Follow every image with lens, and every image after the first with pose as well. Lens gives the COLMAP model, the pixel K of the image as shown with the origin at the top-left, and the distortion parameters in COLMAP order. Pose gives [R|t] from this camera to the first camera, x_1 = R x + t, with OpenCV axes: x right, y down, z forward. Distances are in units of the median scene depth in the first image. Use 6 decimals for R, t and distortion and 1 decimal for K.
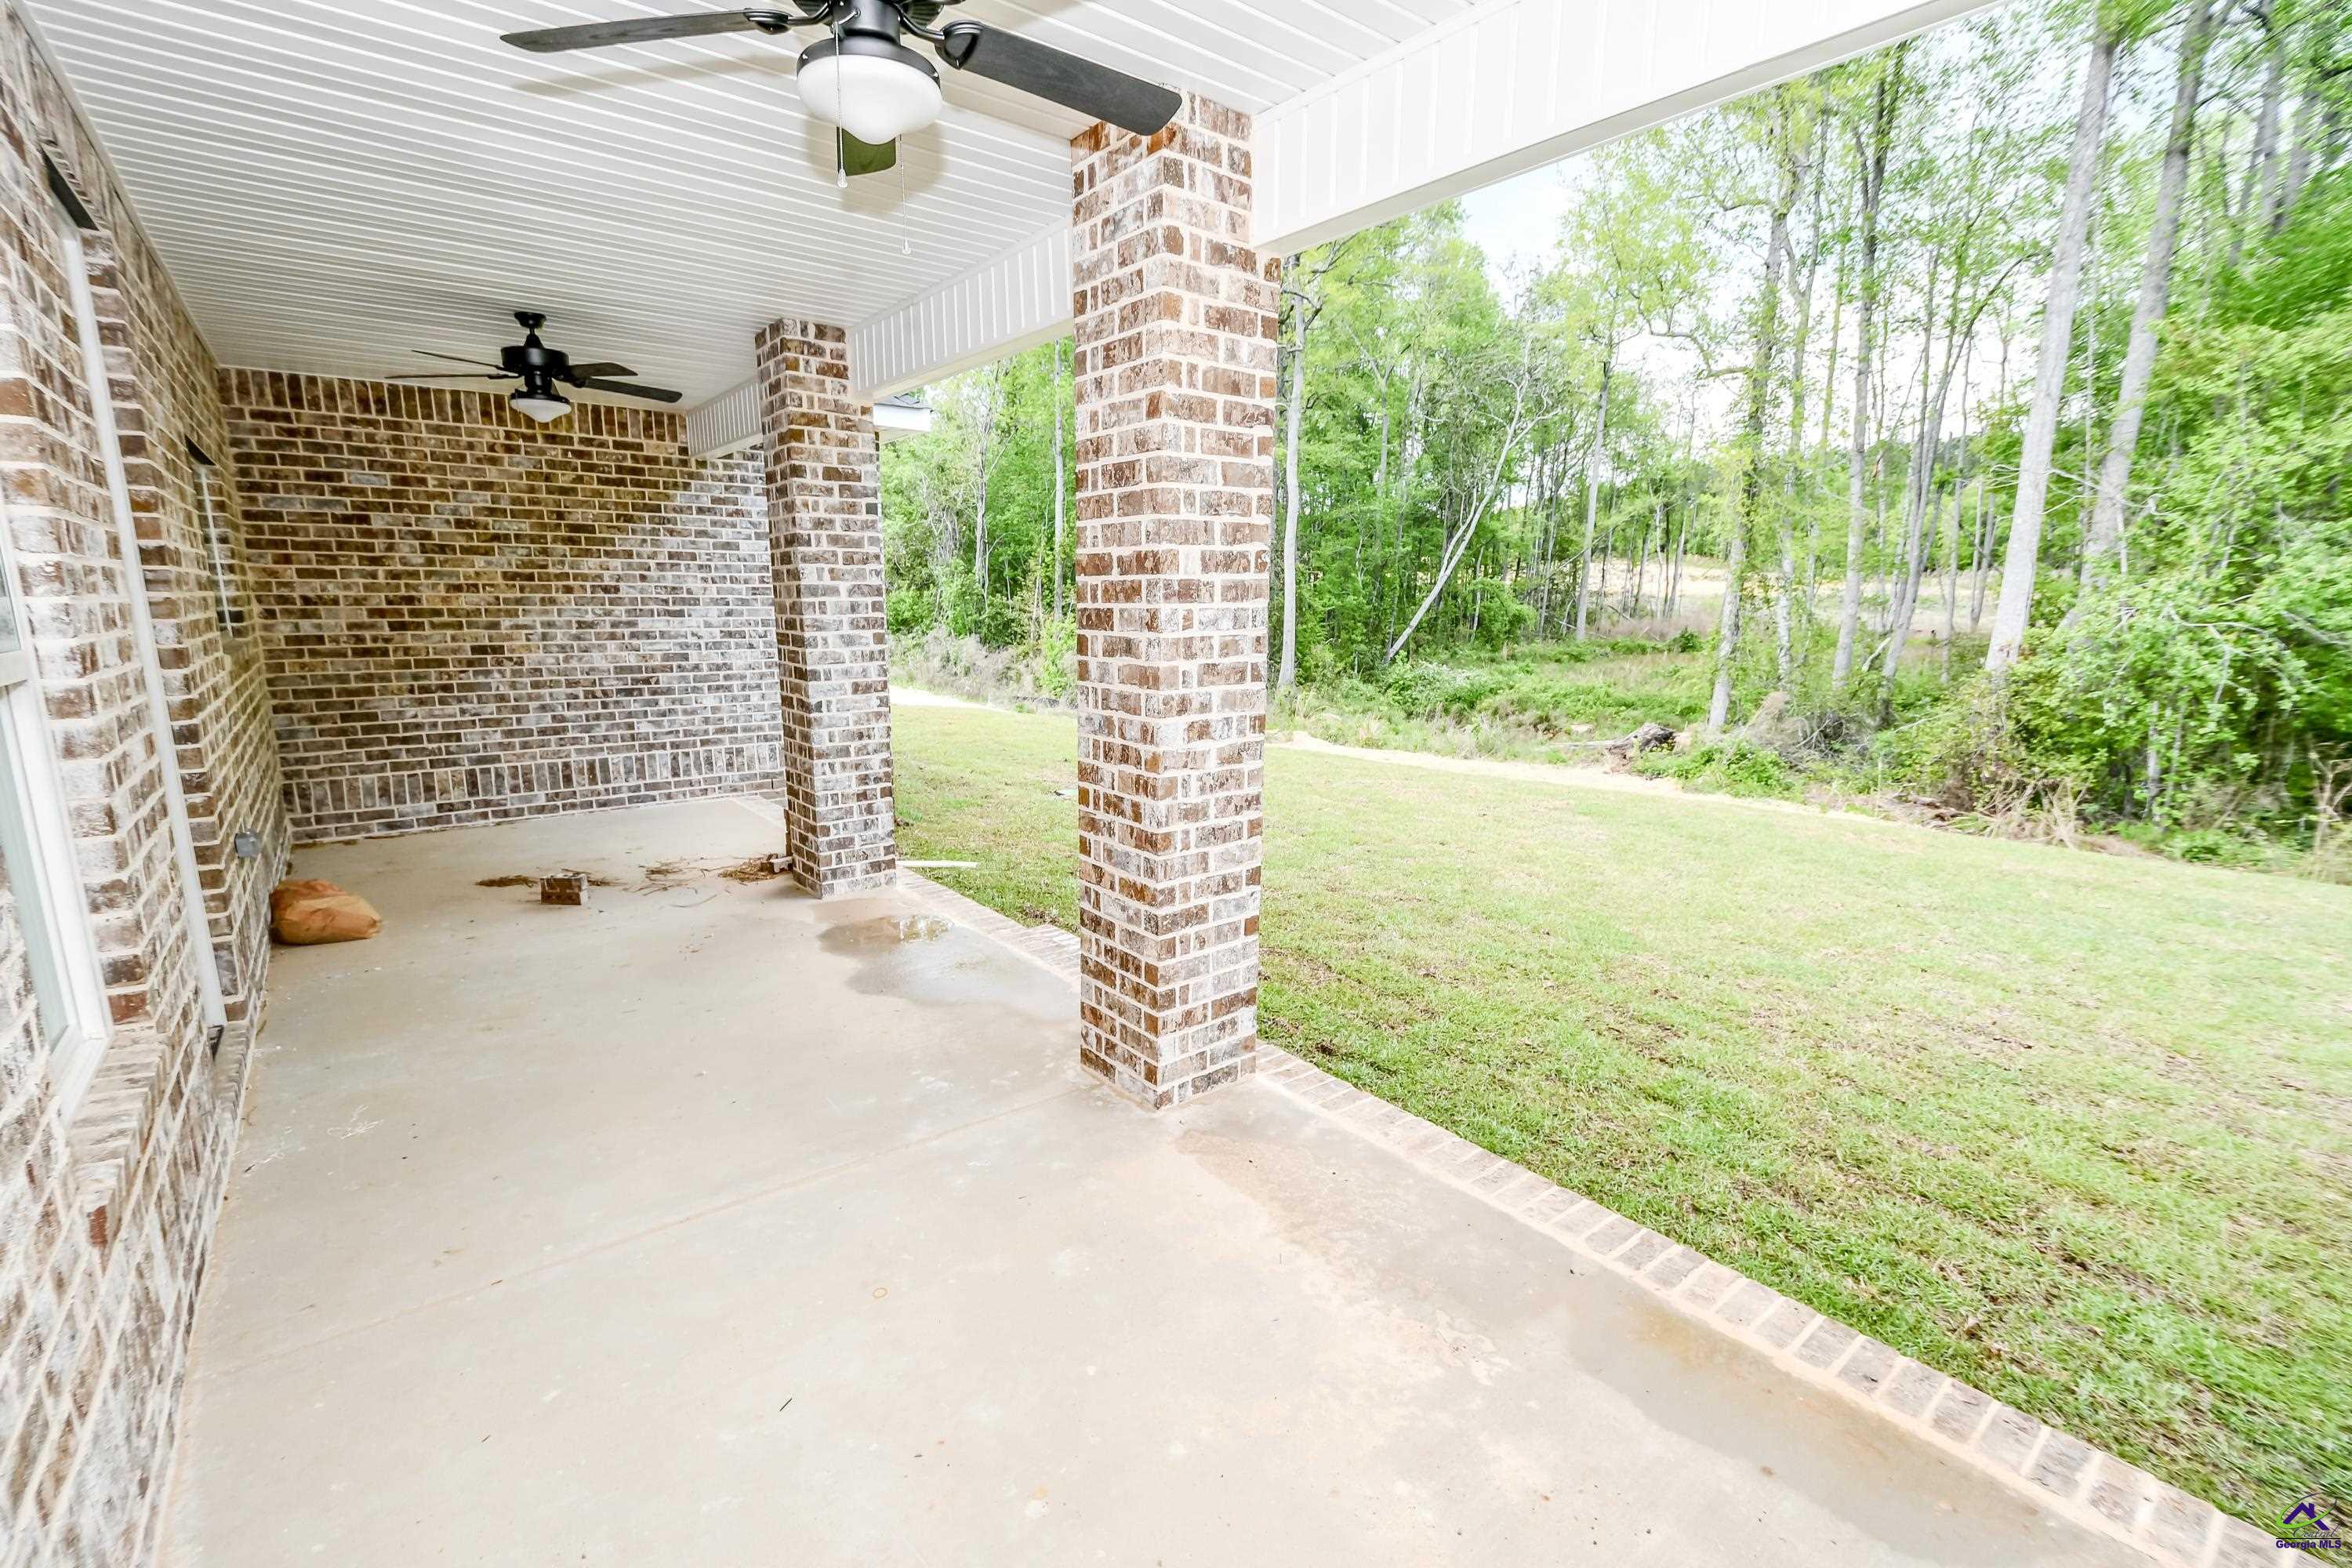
lens RADIAL K [[1029.3, 0, 1149.1], [0, 1029.3, 820.8], [0, 0, 1]] dist [-0.007413, -0.000866]
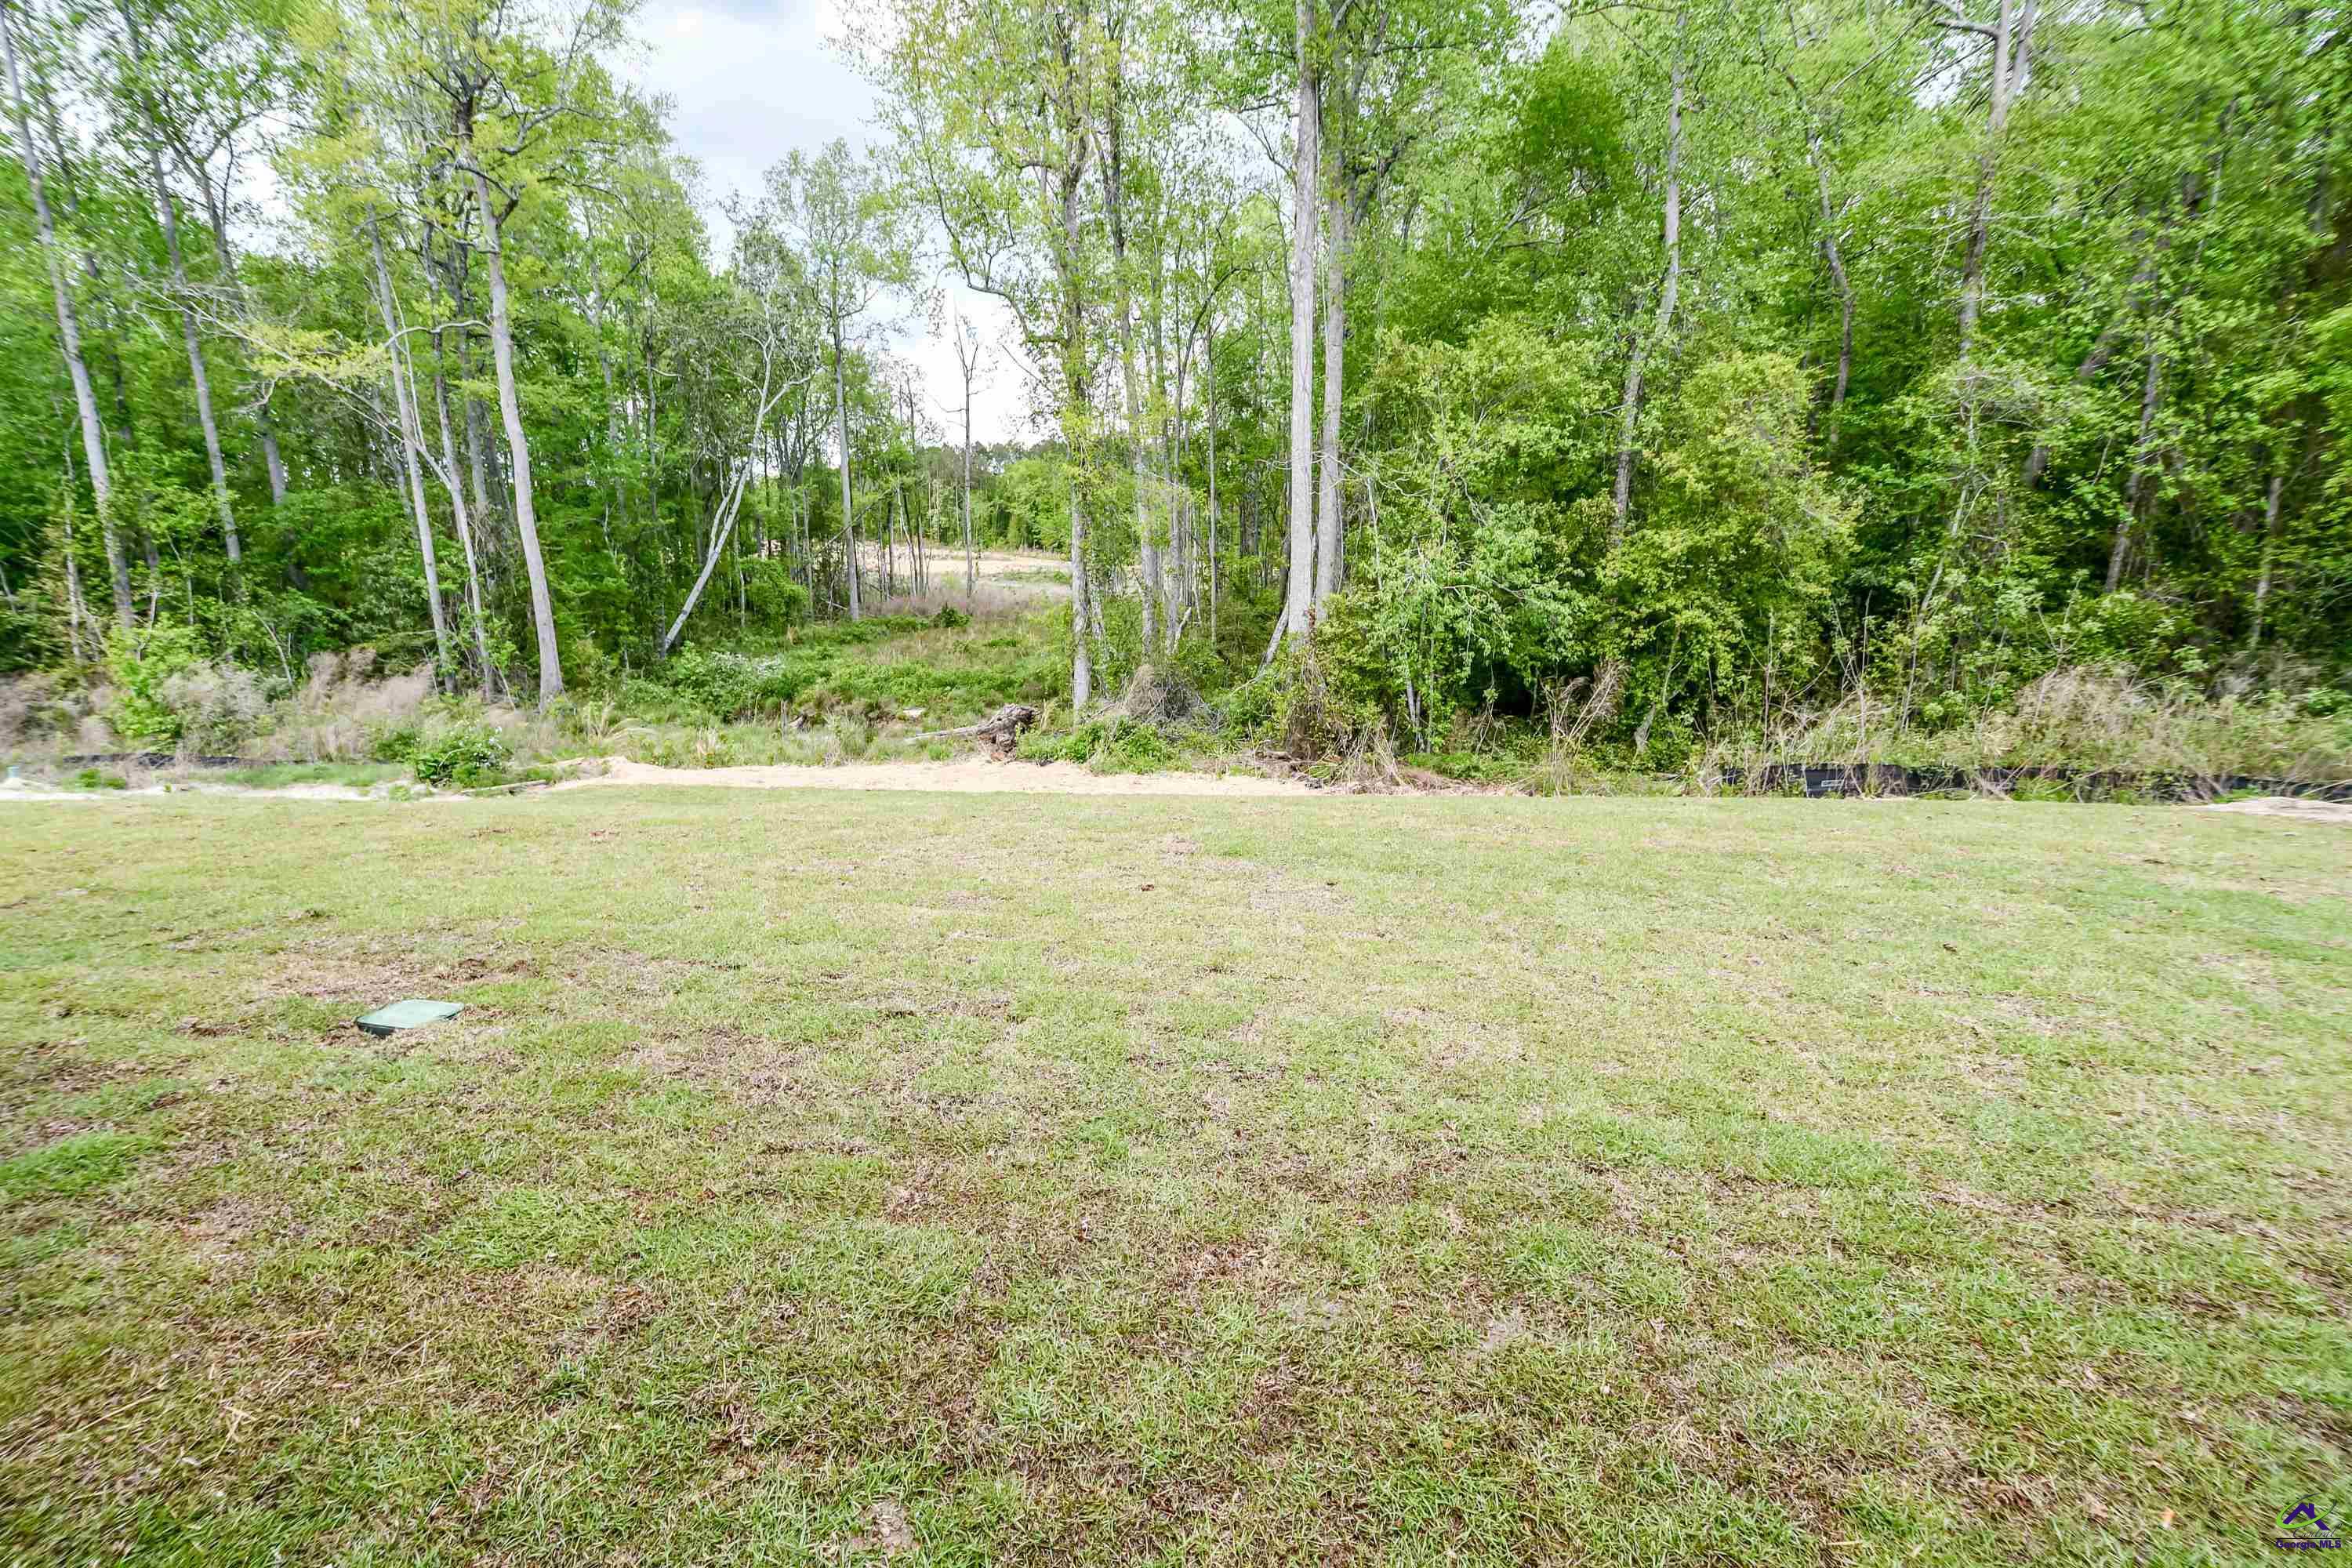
lens RADIAL K [[1016.8, 0, 1136.6], [0, 1016.8, 816.6], [0, 0, 1]] dist [-0.001559, -0.000213]
pose [[0.764213, -0.162915, 0.624049, -0.022978], [0.152866, 0.985755, 0.070142, -0.026019], [-0.626586, 0.041792, 0.778231, 0.123465]]
